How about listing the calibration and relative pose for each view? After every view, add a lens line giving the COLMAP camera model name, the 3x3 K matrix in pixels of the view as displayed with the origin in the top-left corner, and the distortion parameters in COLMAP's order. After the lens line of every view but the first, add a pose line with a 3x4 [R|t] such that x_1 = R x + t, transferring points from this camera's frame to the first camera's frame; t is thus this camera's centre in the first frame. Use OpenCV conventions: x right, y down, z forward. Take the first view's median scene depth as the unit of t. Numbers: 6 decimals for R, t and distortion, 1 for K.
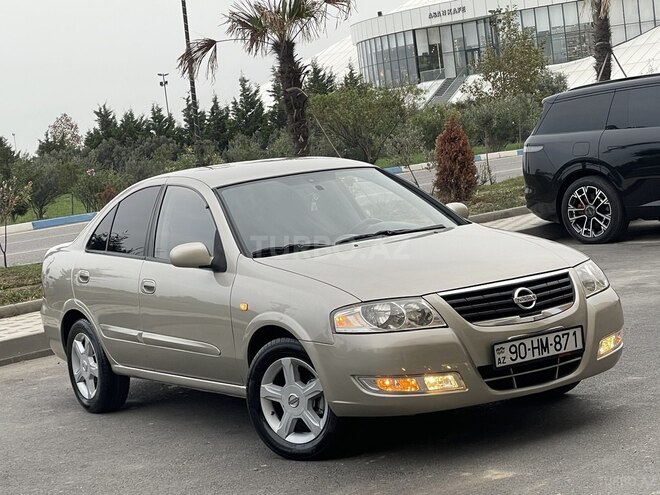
lens RADIAL K [[1492.1, 0, 336.0], [0, 1492.1, 247.3], [0, 0, 1]] dist [0.034023, 1.023704]
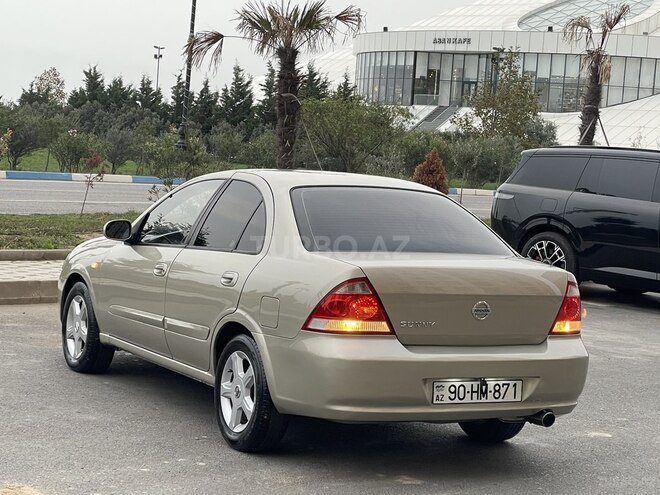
lens RADIAL K [[1516.4, 0, 330.0], [0, 1516.4, 247.5], [0, 0, 1]] dist [0.036001, 0.505287]
pose [[0.982153, 0.186970, 0.020420, -0.004633], [-0.186875, 0.982362, -0.006475, -0.001915], [-0.021271, 0.002544, 0.999771, -0.102778]]
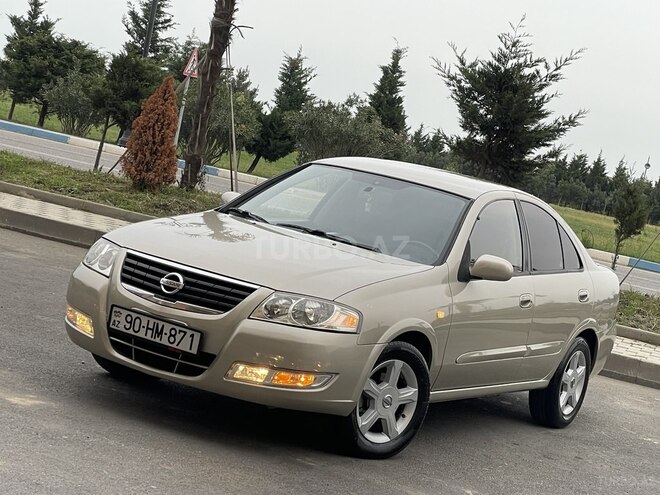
lens RADIAL K [[1492.1, 0, 336.0], [0, 1492.1, 247.3], [0, 0, 1]] dist [0.034023, 1.023704]
pose [[0.440984, 0.278024, -0.853367, 0.767845], [-0.323825, 0.936054, 0.137625, -0.121711], [0.837061, 0.215651, 0.502816, 0.433148]]
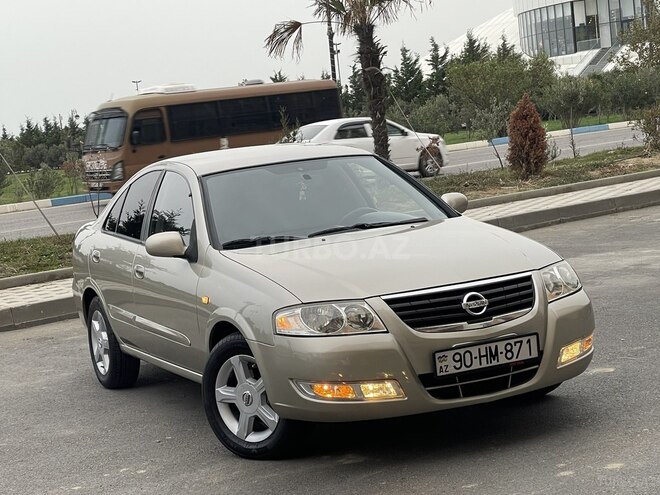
lens RADIAL K [[1362.4, 0, 330.0], [0, 1362.4, 247.5], [0, 0, 1]] dist [0.062137, 0.565004]
pose [[0.991922, 0.023405, -0.124668, 0.106273], [-0.019218, 0.999214, 0.034683, -0.022488], [0.125382, -0.032007, 0.991592, 0.093157]]
